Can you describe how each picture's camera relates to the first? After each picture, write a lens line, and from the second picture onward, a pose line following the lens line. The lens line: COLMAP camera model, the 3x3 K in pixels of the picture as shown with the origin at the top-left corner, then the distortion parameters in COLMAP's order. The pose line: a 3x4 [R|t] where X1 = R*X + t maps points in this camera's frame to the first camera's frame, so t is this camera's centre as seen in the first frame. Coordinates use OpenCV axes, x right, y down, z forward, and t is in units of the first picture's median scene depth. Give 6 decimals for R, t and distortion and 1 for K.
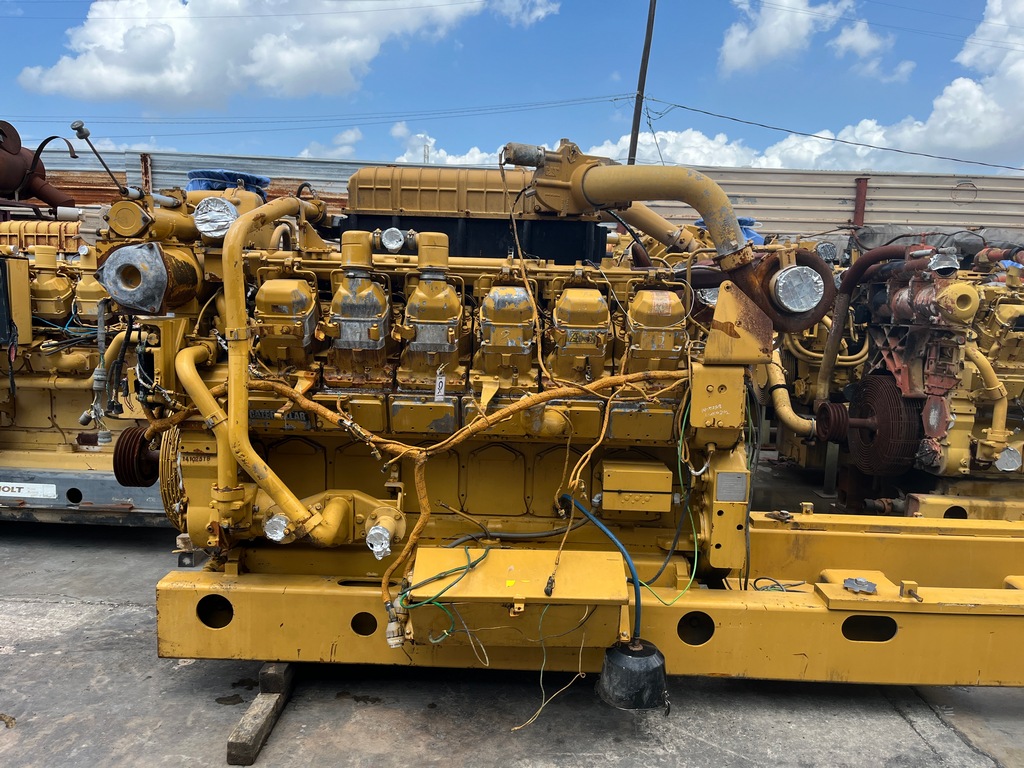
lens RADIAL K [[787.8, 0, 515.8], [0, 787.8, 394.6], [0, 0, 1]] dist [0.014250, -0.042802]
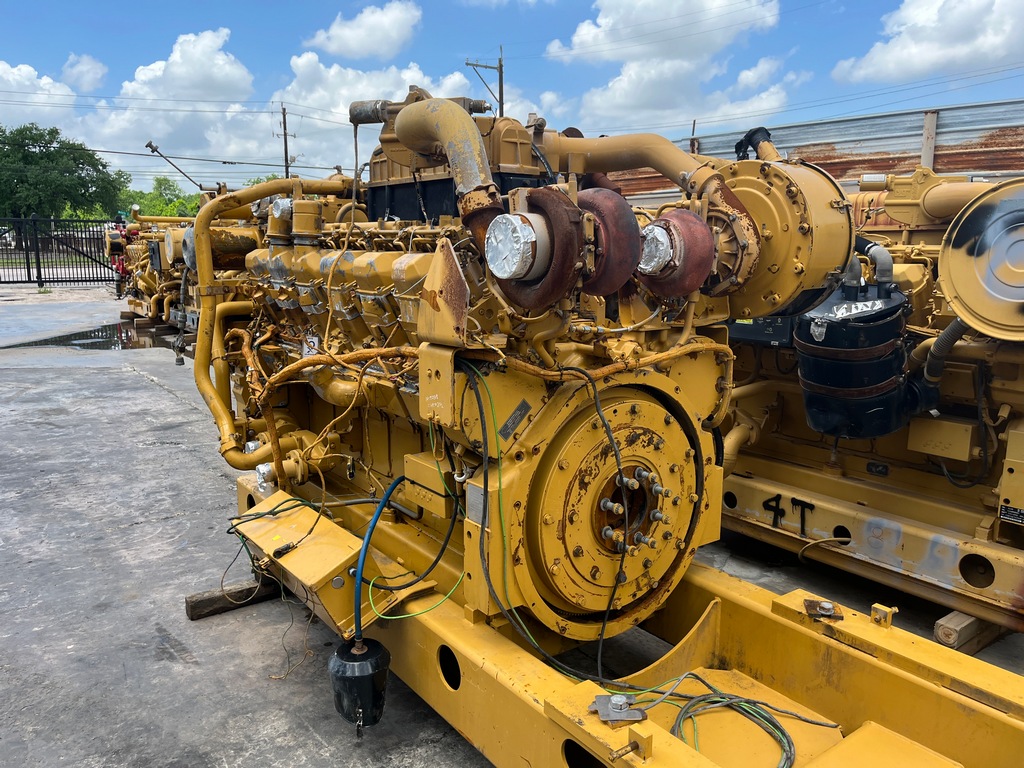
lens RADIAL K [[787.8, 0, 513.4], [0, 787.8, 381.9], [0, 0, 1]] dist [0.014250, -0.042802]
pose [[0.606325, 0.112853, -0.787169, 0.579386], [-0.104570, 0.992598, 0.061759, -0.035651], [0.788312, 0.044868, 0.613638, 0.356828]]
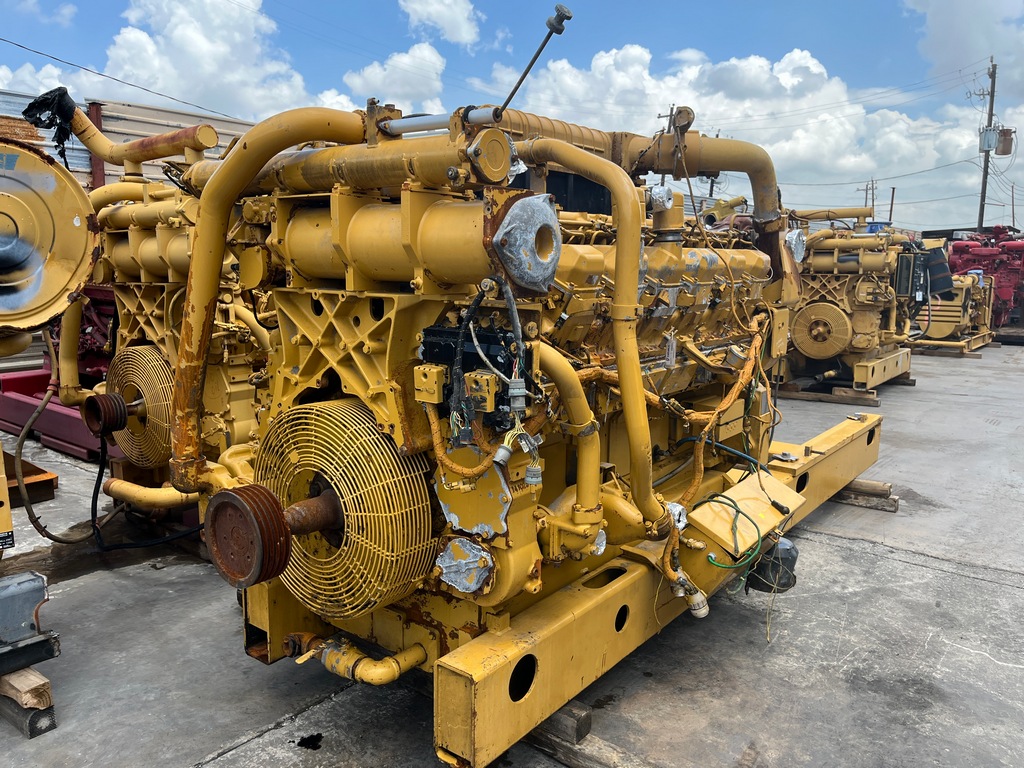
lens RADIAL K [[787.8, 0, 520.6], [0, 787.8, 379.5], [0, 0, 1]] dist [0.014250, -0.042802]
pose [[0.597399, -0.150555, 0.787685, -0.628745], [0.119119, 0.987982, 0.098496, -0.059065], [-0.793048, 0.034987, 0.608154, 0.348813]]
